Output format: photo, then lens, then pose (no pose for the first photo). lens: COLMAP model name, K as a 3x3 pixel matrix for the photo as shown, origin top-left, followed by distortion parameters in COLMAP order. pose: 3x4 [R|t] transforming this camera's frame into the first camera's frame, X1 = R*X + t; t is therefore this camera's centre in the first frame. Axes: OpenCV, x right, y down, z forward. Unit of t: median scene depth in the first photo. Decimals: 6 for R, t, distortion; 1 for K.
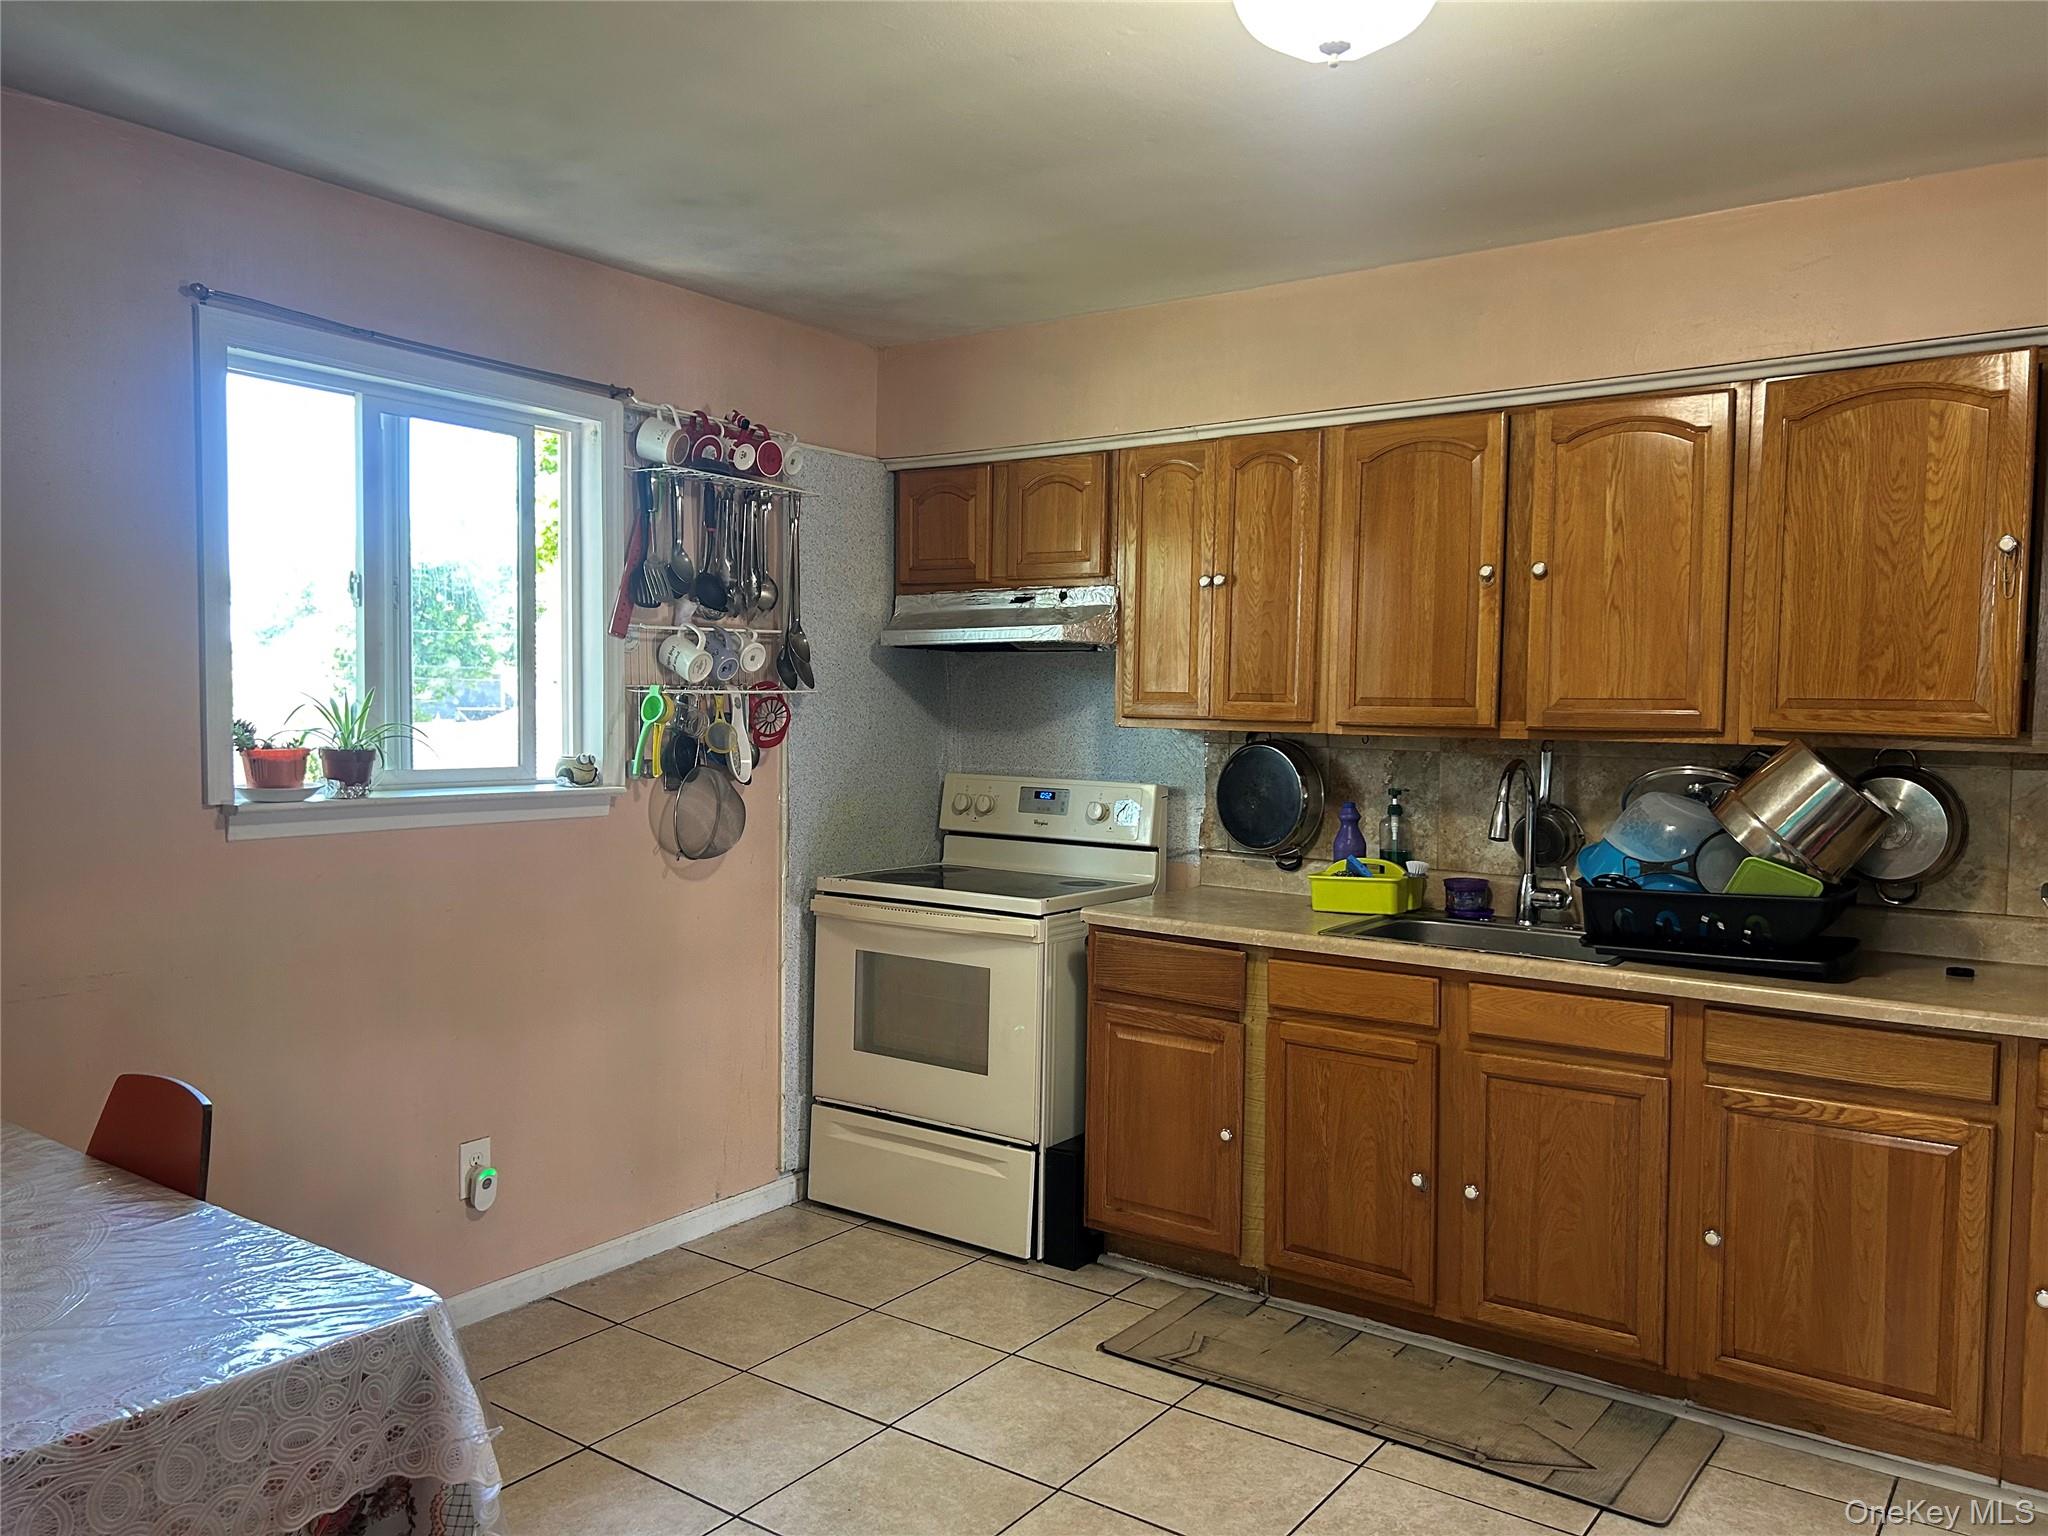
lens RADIAL K [[1536.9, 0, 1027.8], [0, 1536.9, 770.8], [0, 0, 1]] dist [0.034624, -0.027738]
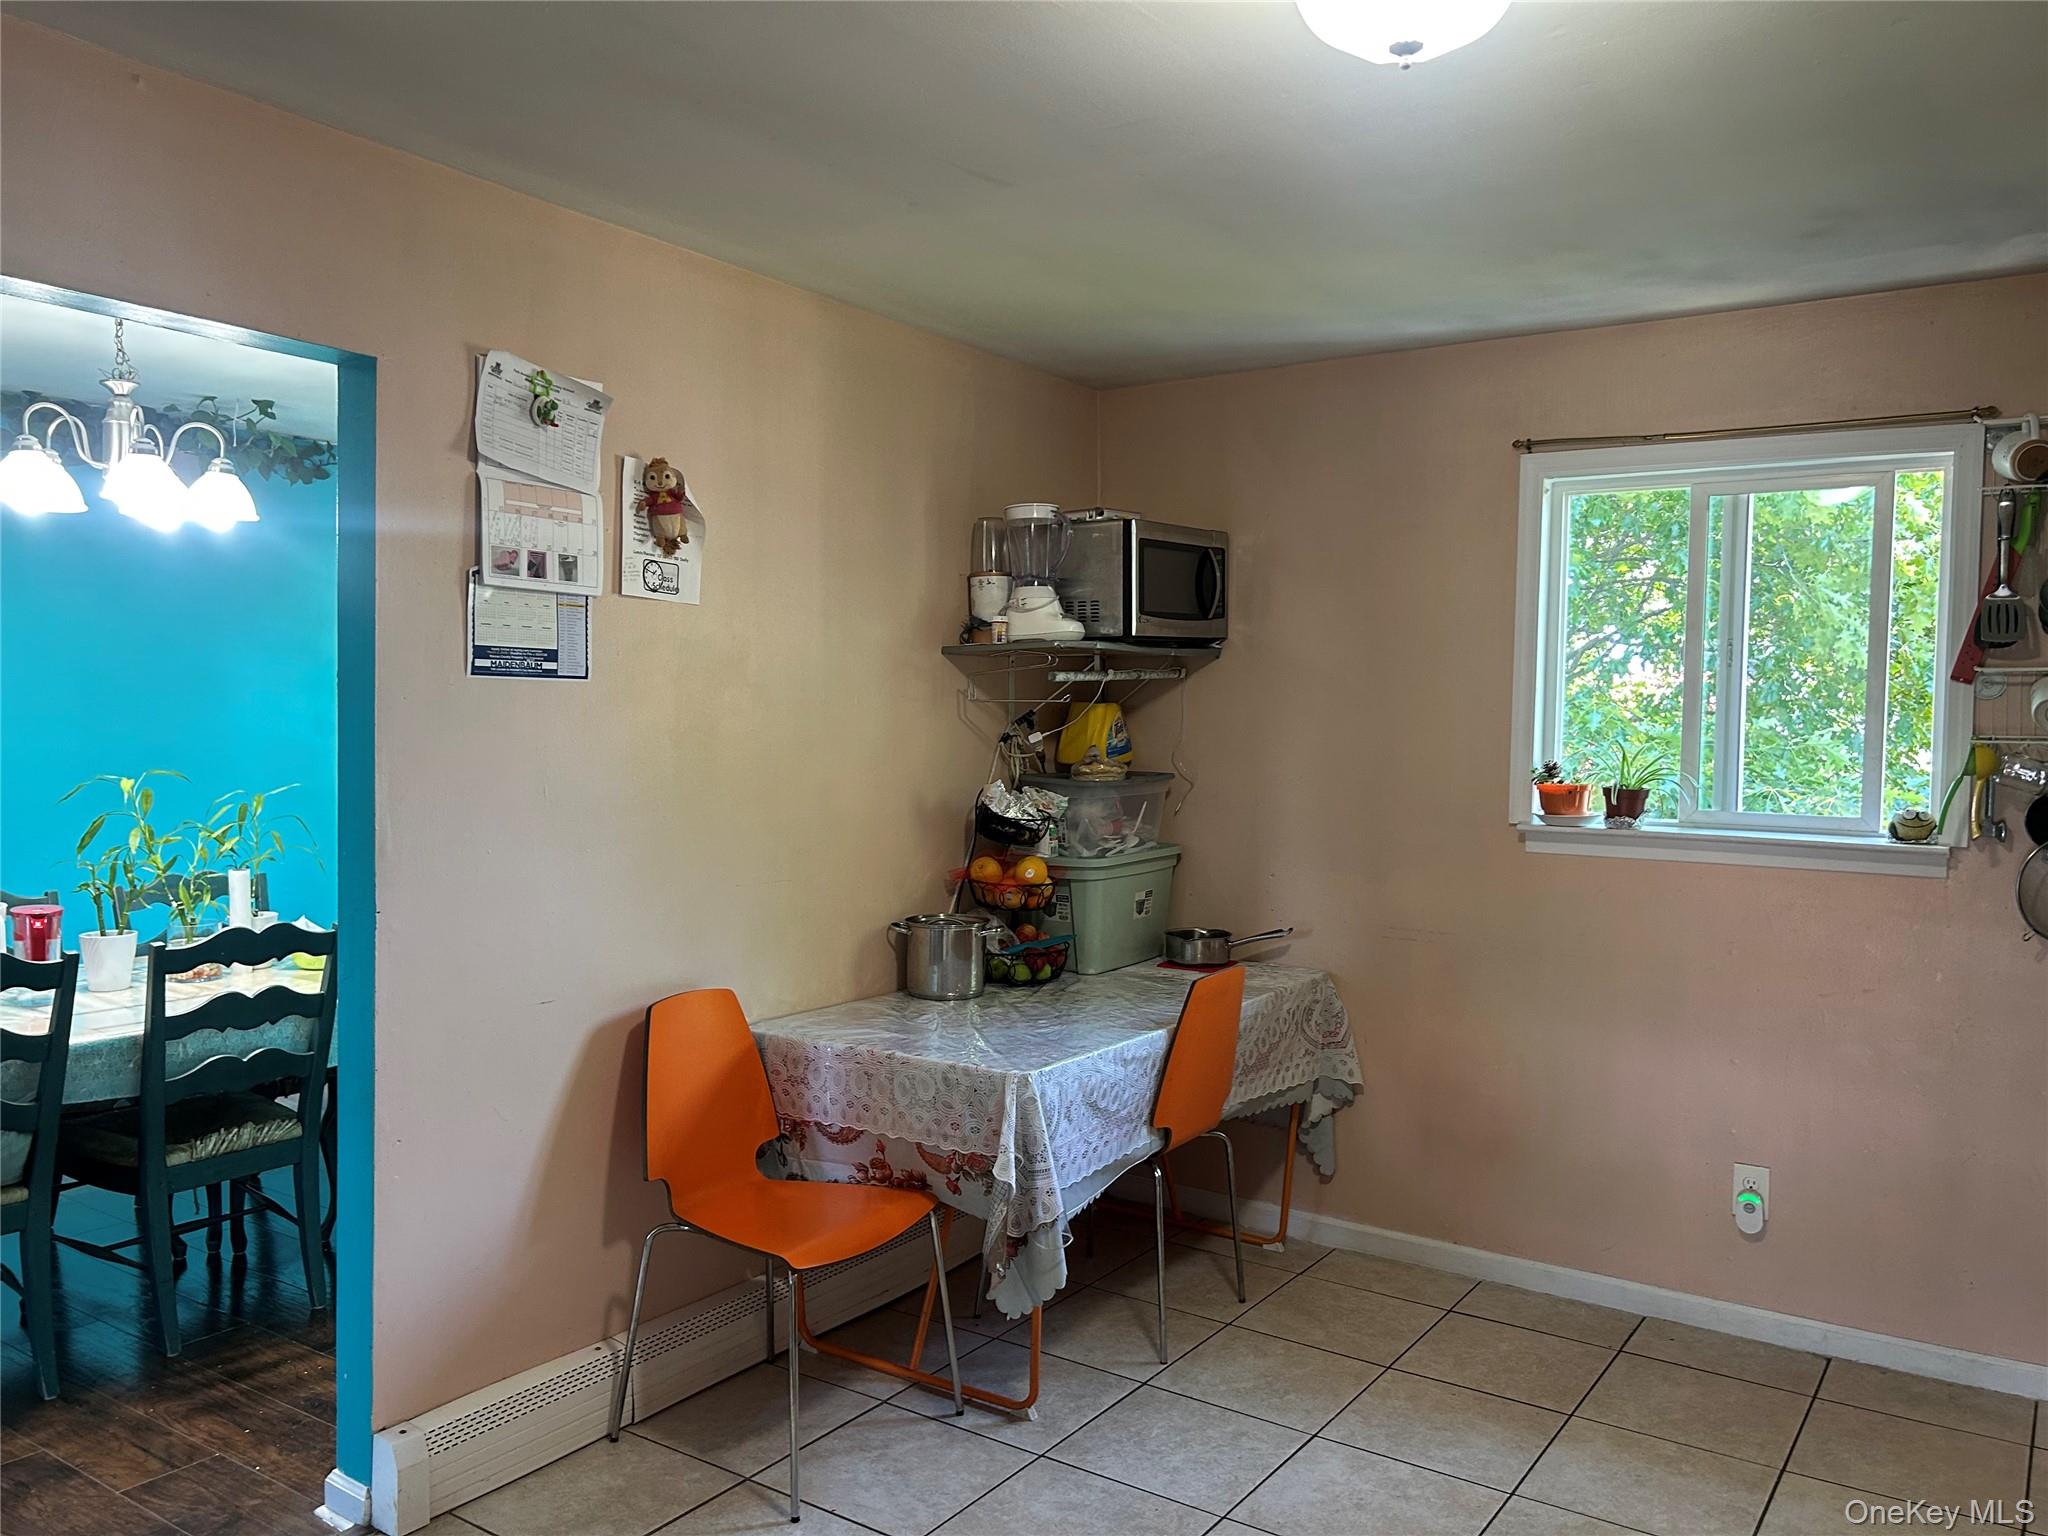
lens RADIAL K [[1536.9, 0, 1027.5], [0, 1536.9, 769.4], [0, 0, 1]] dist [0.034624, -0.027738]
pose [[0.018998, 0.021748, -0.999583, 0.671440], [-0.061118, 0.997919, 0.020550, -0.022092], [0.997950, 0.060703, 0.020288, 0.459121]]
